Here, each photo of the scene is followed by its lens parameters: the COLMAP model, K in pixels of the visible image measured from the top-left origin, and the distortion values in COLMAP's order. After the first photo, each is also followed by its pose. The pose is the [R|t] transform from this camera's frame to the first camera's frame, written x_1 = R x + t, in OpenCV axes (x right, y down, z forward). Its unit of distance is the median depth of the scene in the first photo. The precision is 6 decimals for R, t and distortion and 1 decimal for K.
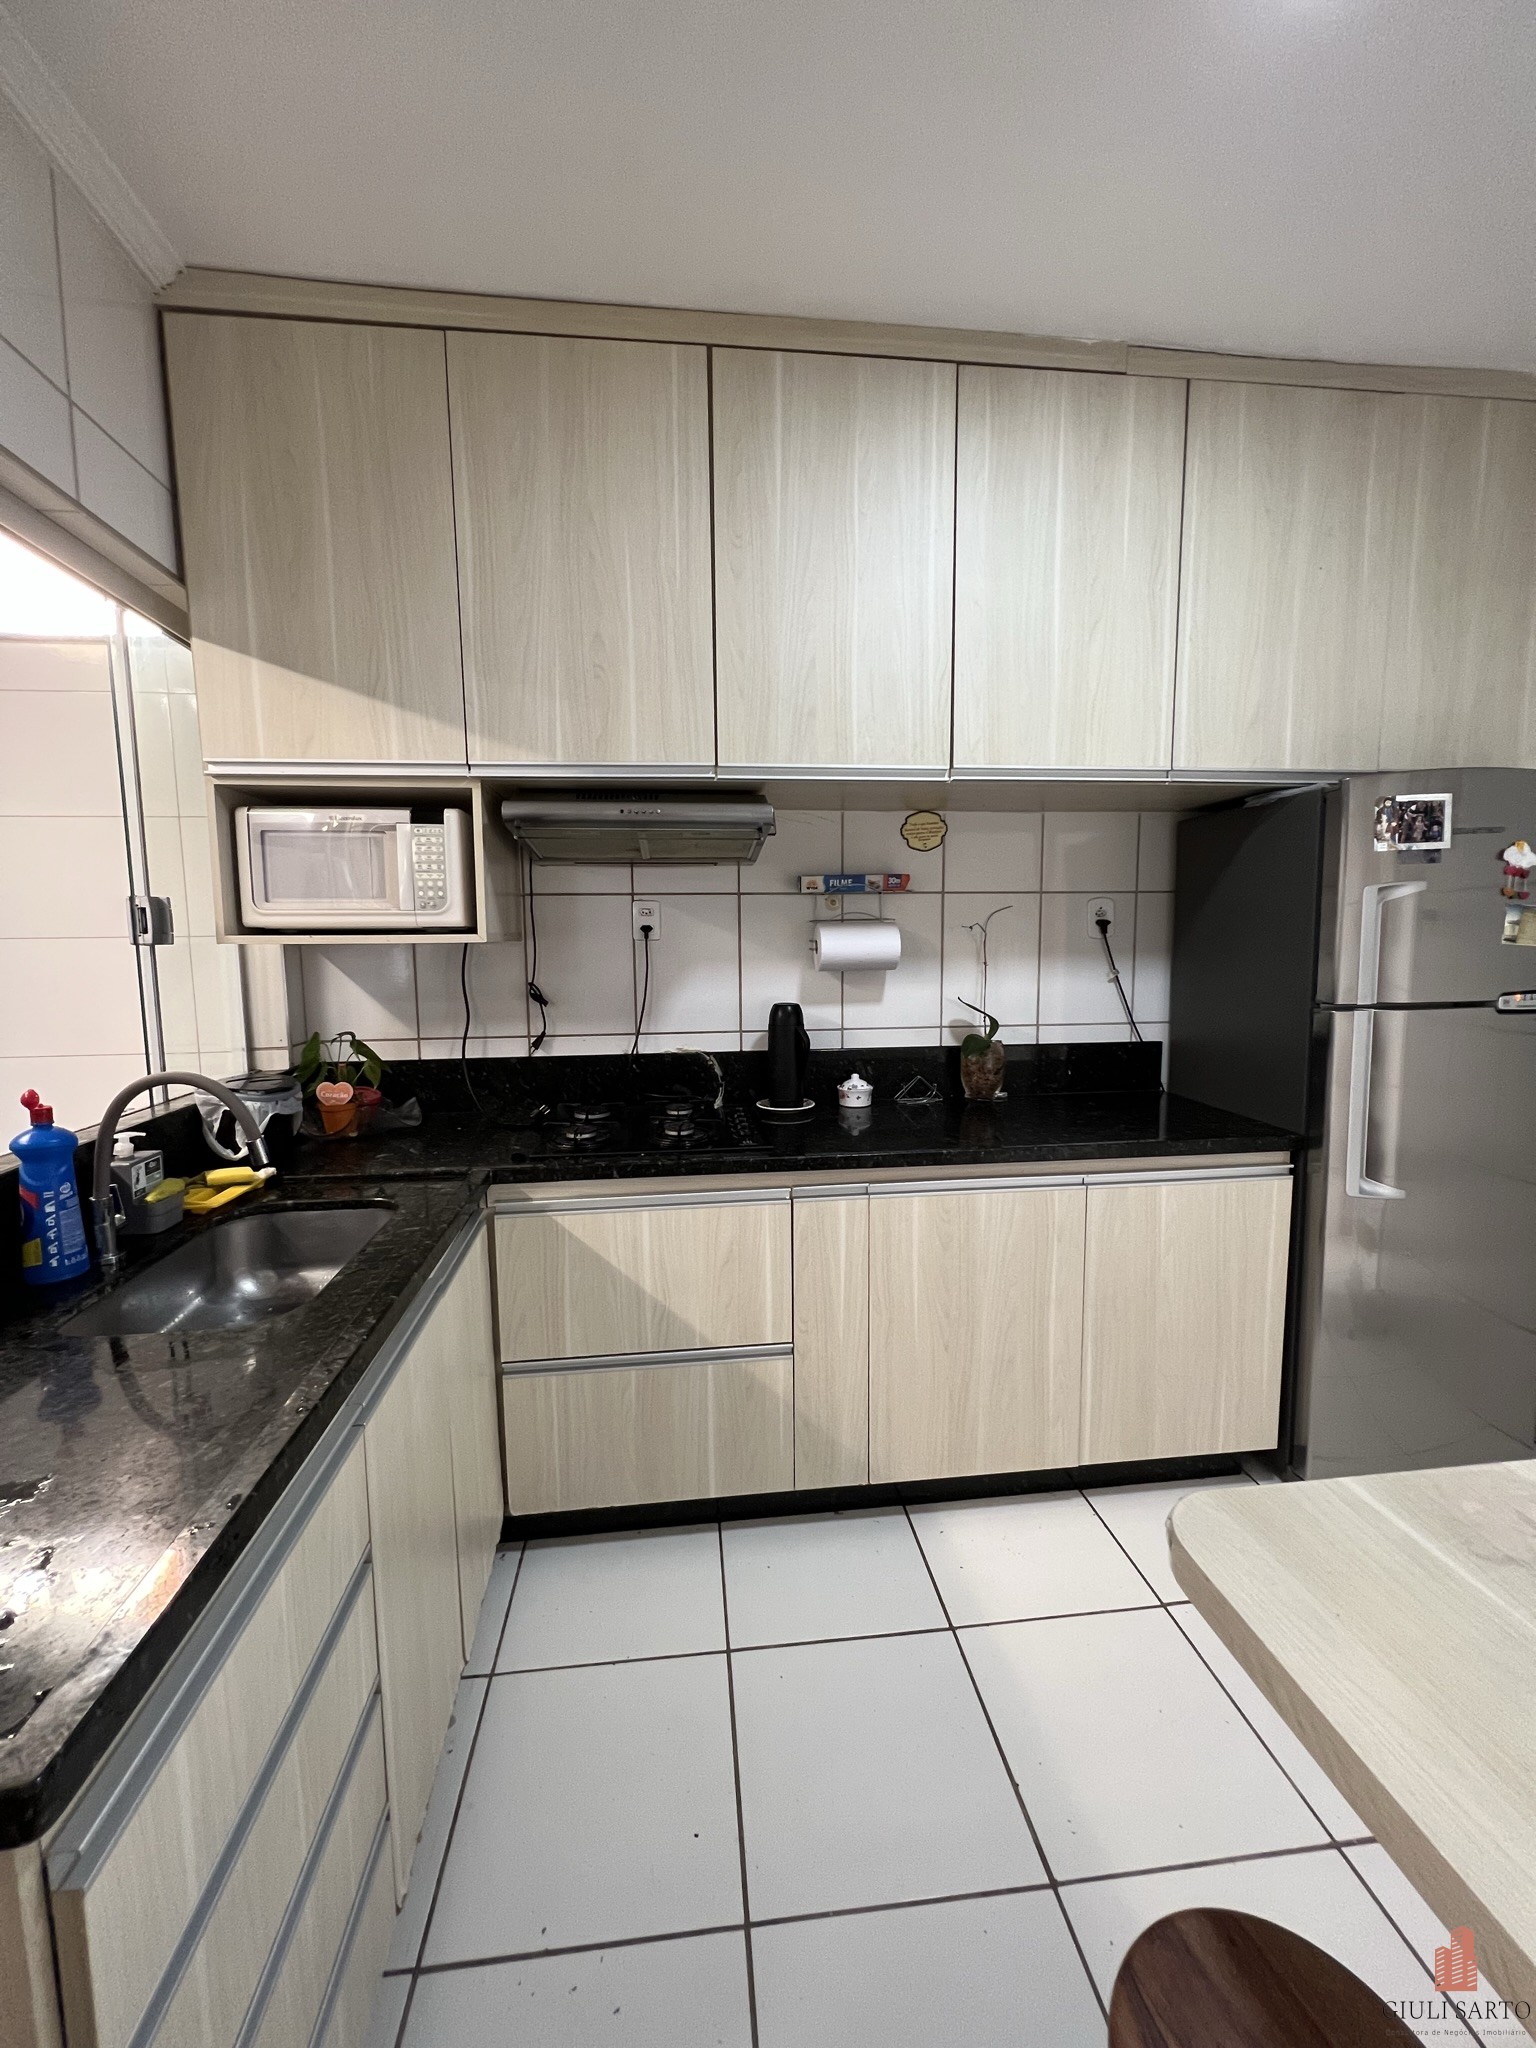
lens RADIAL K [[822.9, 0, 764.4], [0, 822.9, 1023.5], [0, 0, 1]] dist [-0.001347, 0.000183]
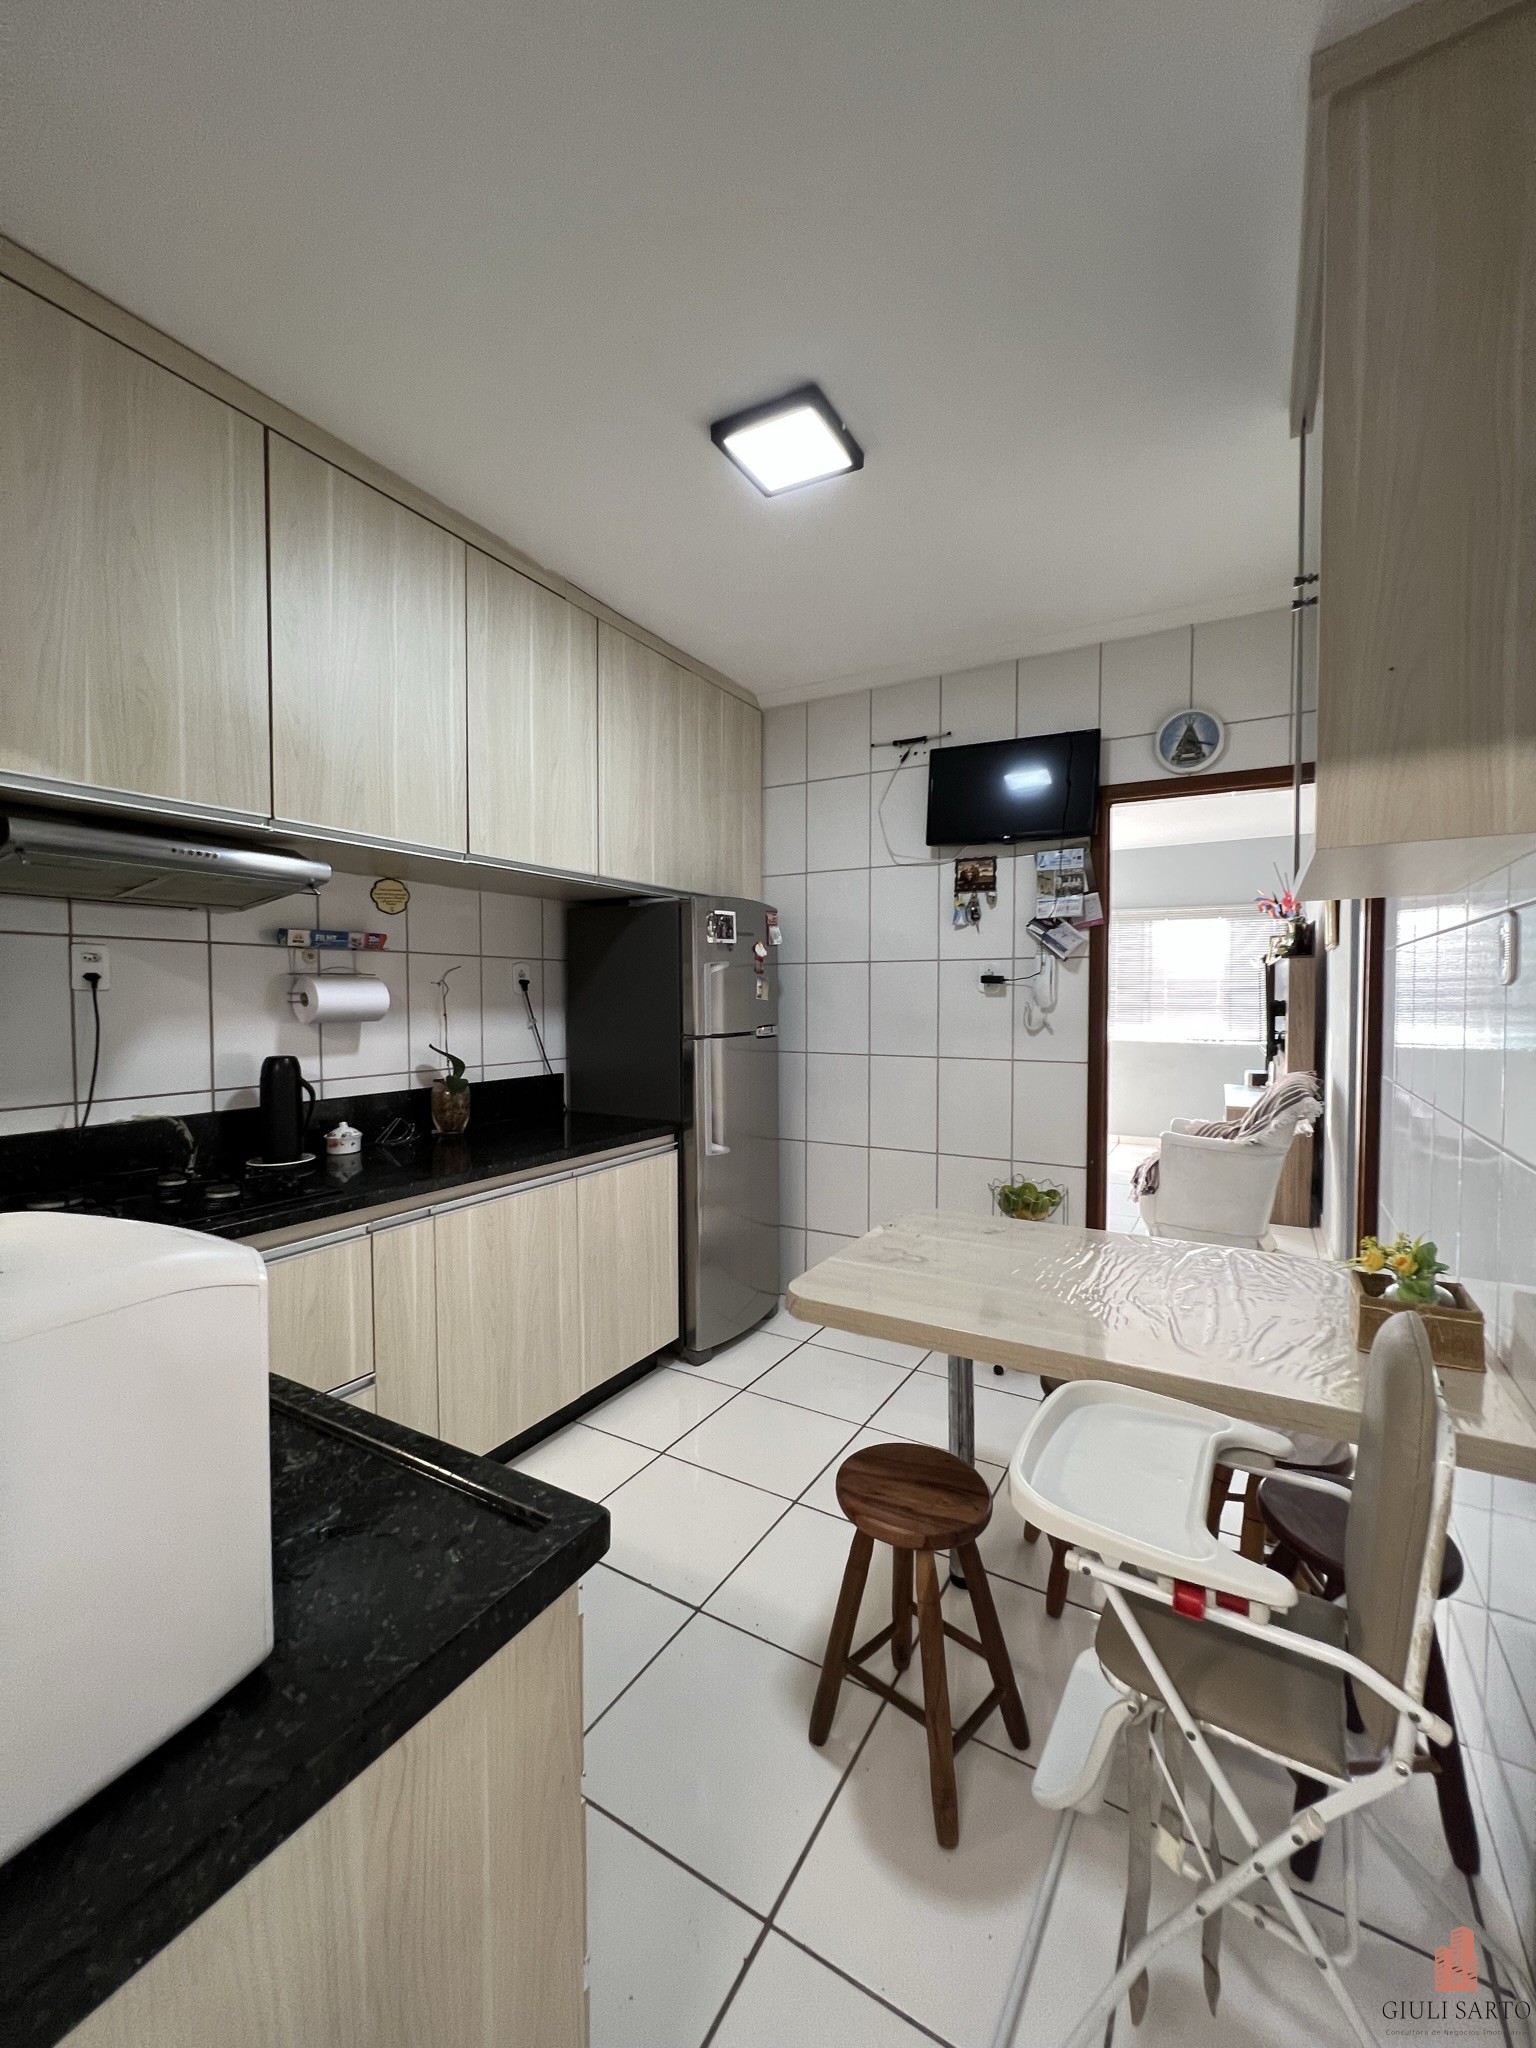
lens RADIAL K [[822.9, 0, 761.9], [0, 822.9, 1024.0], [0, 0, 1]] dist [-0.001347, 0.000183]
pose [[0.603377, -0.018241, 0.797247, -0.491952], [0.078746, 0.996215, -0.036804, 0.022401], [-0.793559, 0.084987, 0.602530, -0.064888]]
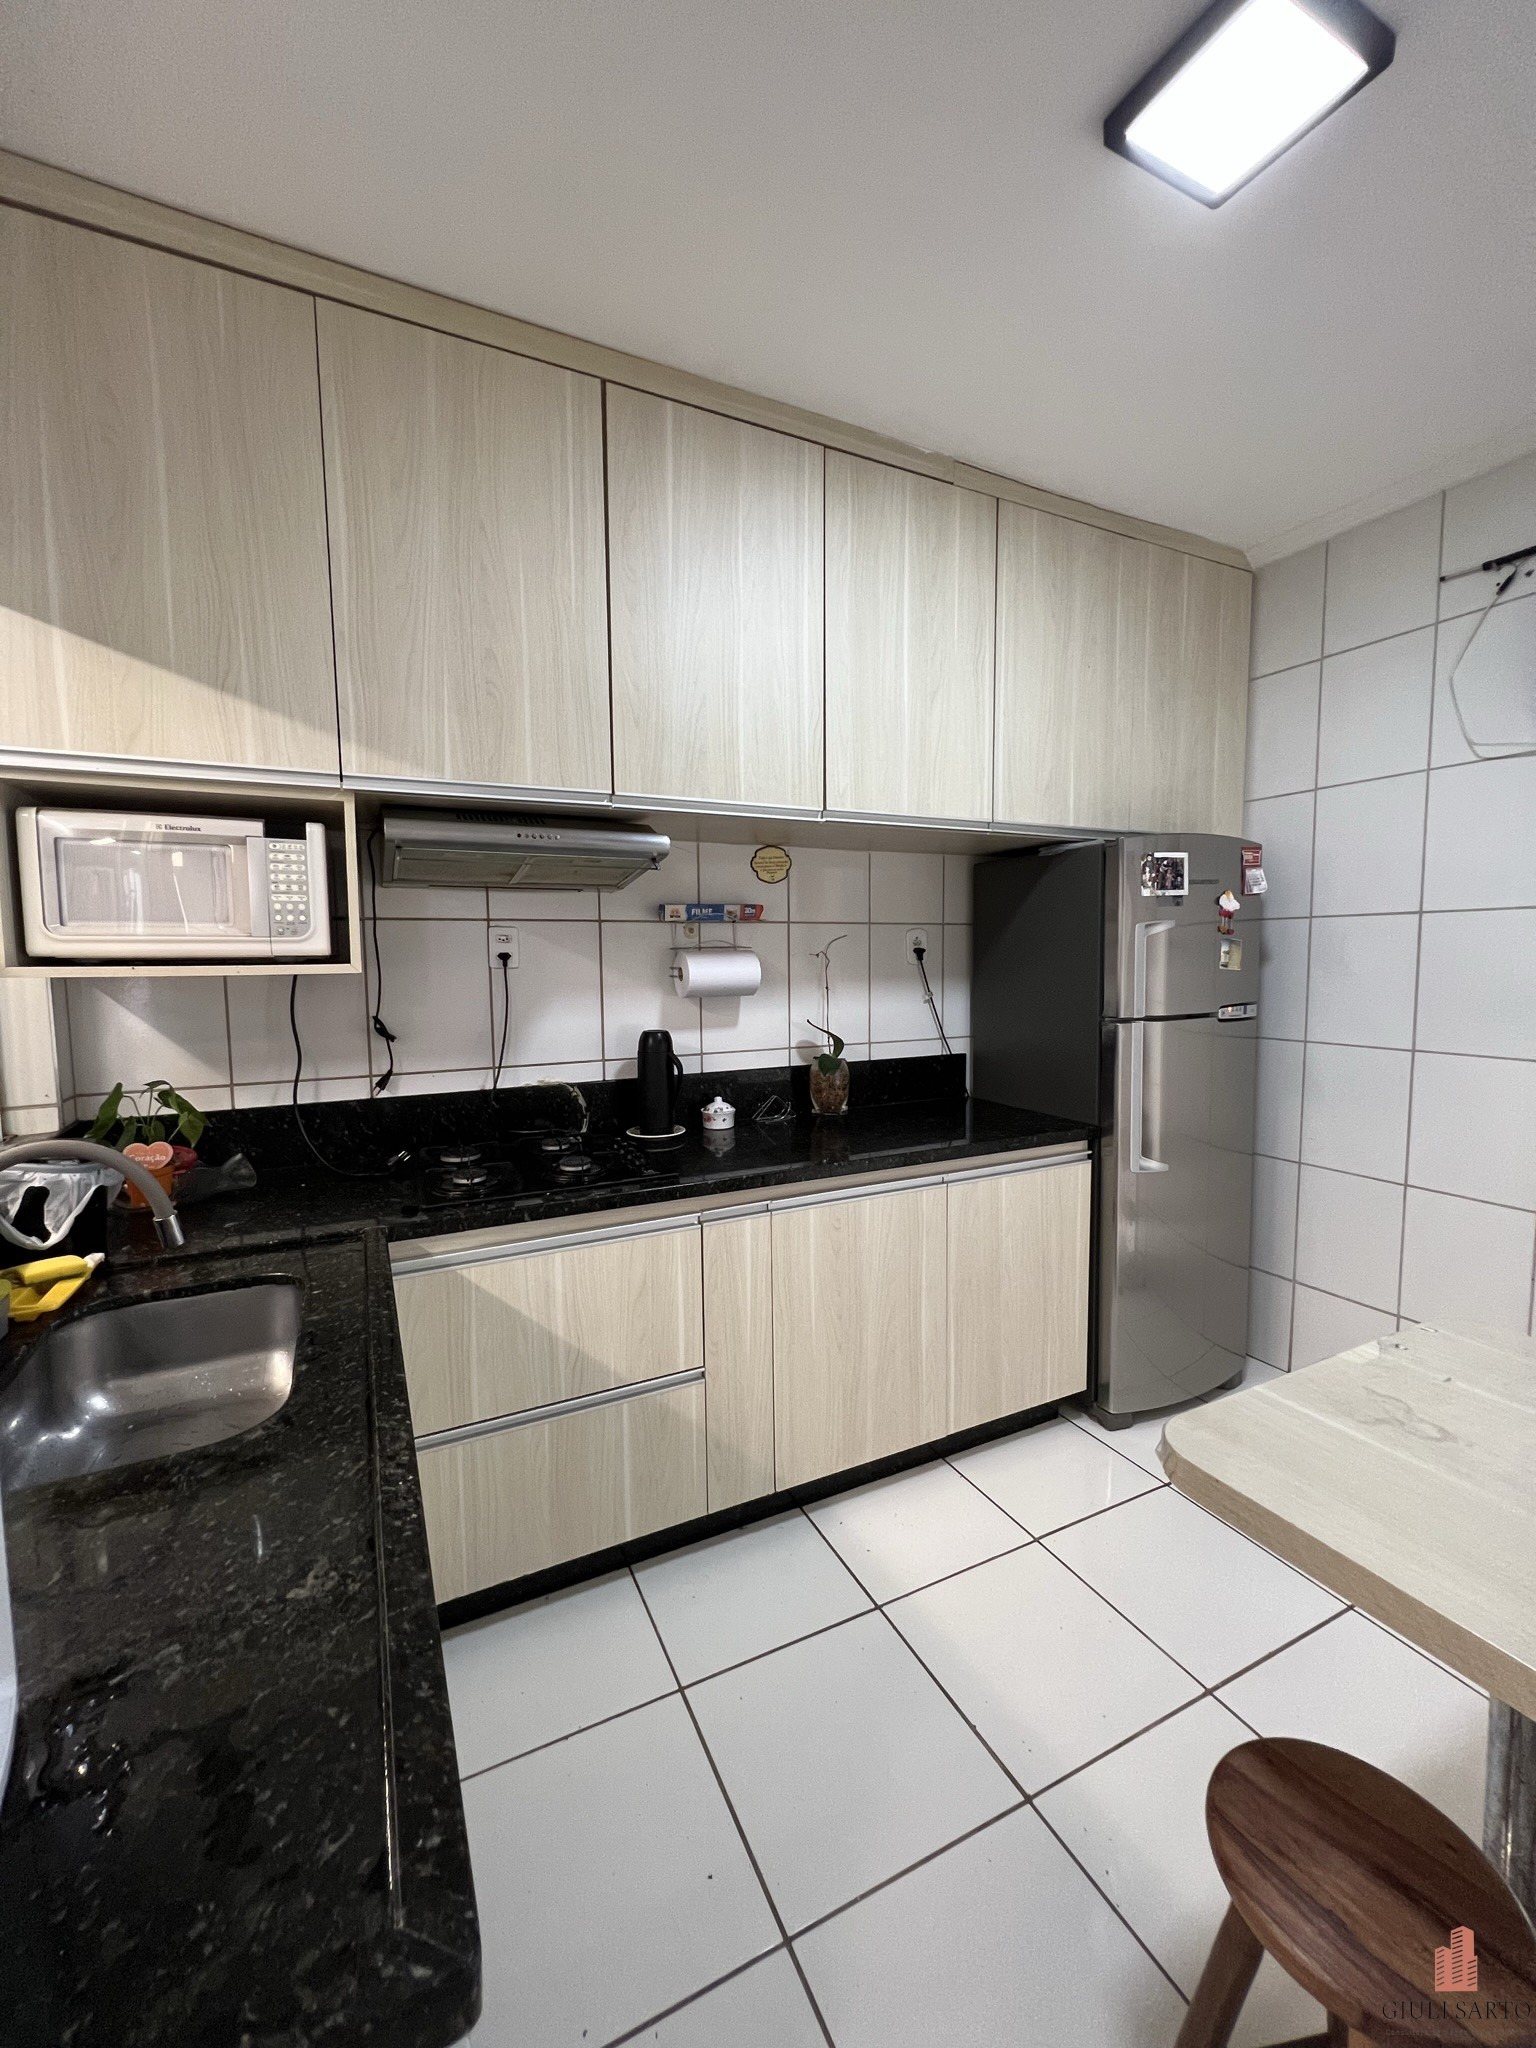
lens RADIAL K [[822.9, 0, 764.0], [0, 822.9, 1023.6], [0, 0, 1]] dist [-0.001347, 0.000183]
pose [[0.942804, -0.027678, 0.332196, -0.217965], [0.036403, 0.999136, -0.020068, -0.009502], [-0.331353, 0.031013, 0.942997, 0.010052]]
